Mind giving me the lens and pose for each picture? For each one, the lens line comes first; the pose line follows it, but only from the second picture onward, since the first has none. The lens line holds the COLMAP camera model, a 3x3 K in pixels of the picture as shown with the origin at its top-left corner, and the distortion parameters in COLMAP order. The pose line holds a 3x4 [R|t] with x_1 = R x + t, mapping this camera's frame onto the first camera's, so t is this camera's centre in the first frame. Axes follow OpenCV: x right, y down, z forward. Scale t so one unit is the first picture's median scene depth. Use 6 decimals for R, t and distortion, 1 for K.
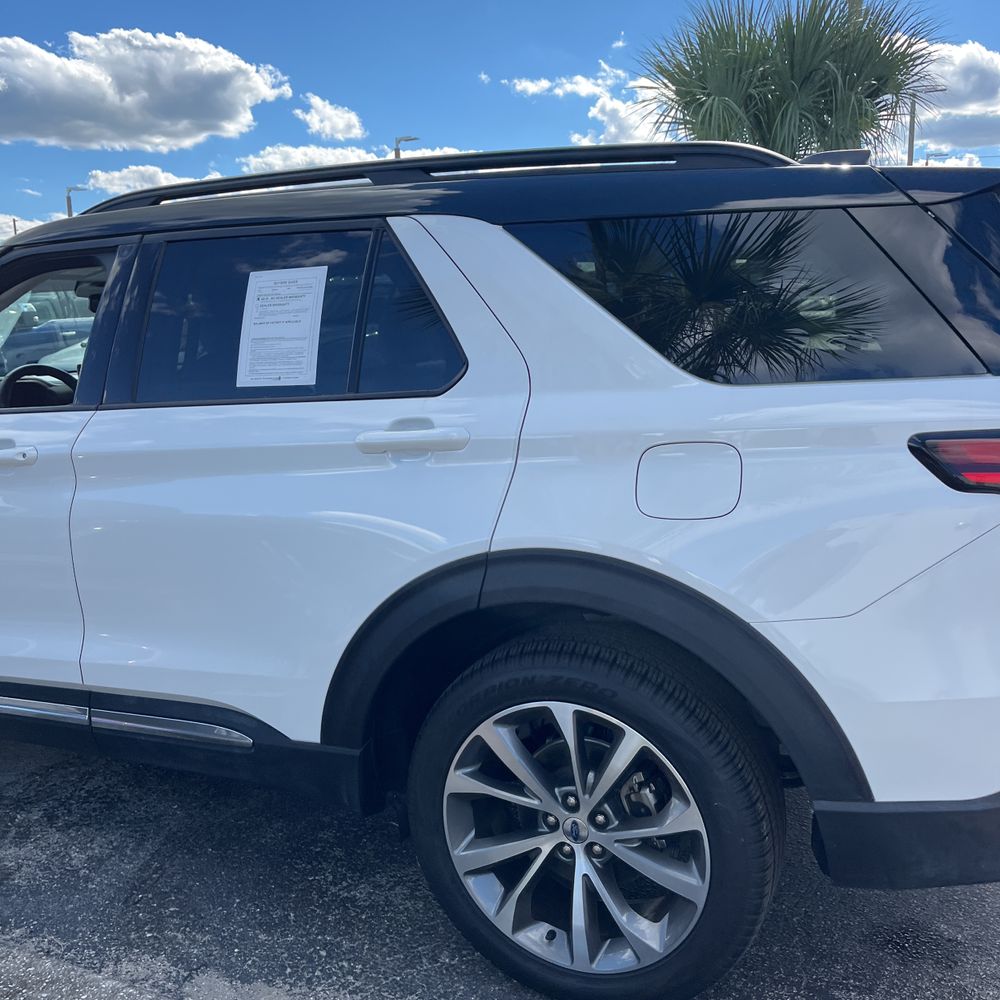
lens RADIAL K [[1051.8, 0, 500.0], [0, 1051.8, 479.3], [0, 0, 1]] dist [0.034186, -0.012599]
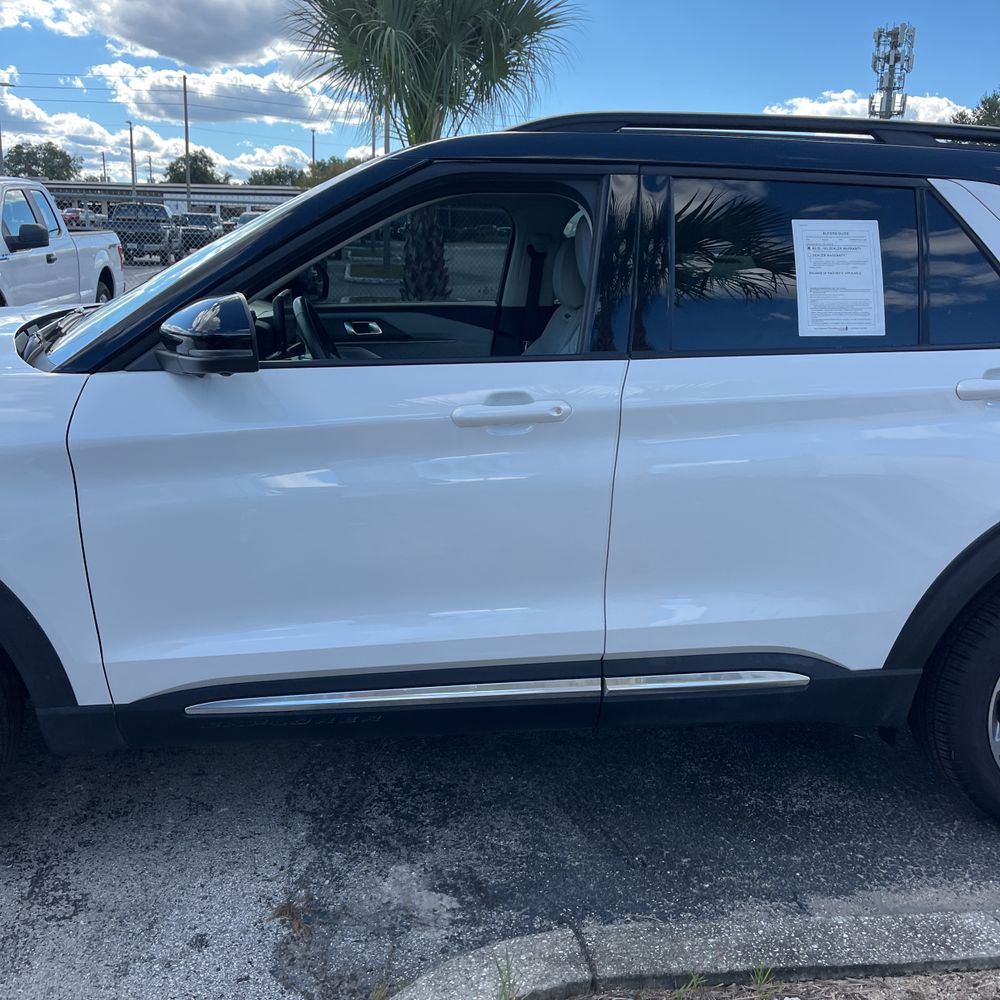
lens RADIAL K [[1042.7, 0, 515.5], [0, 1042.7, 498.8], [0, 0, 1]] dist [0.042301, -0.053588]
pose [[0.844514, -0.071148, 0.530786, -1.025720], [0.025868, 0.995398, 0.092268, -0.032793], [-0.534908, -0.064192, 0.842468, 0.296252]]
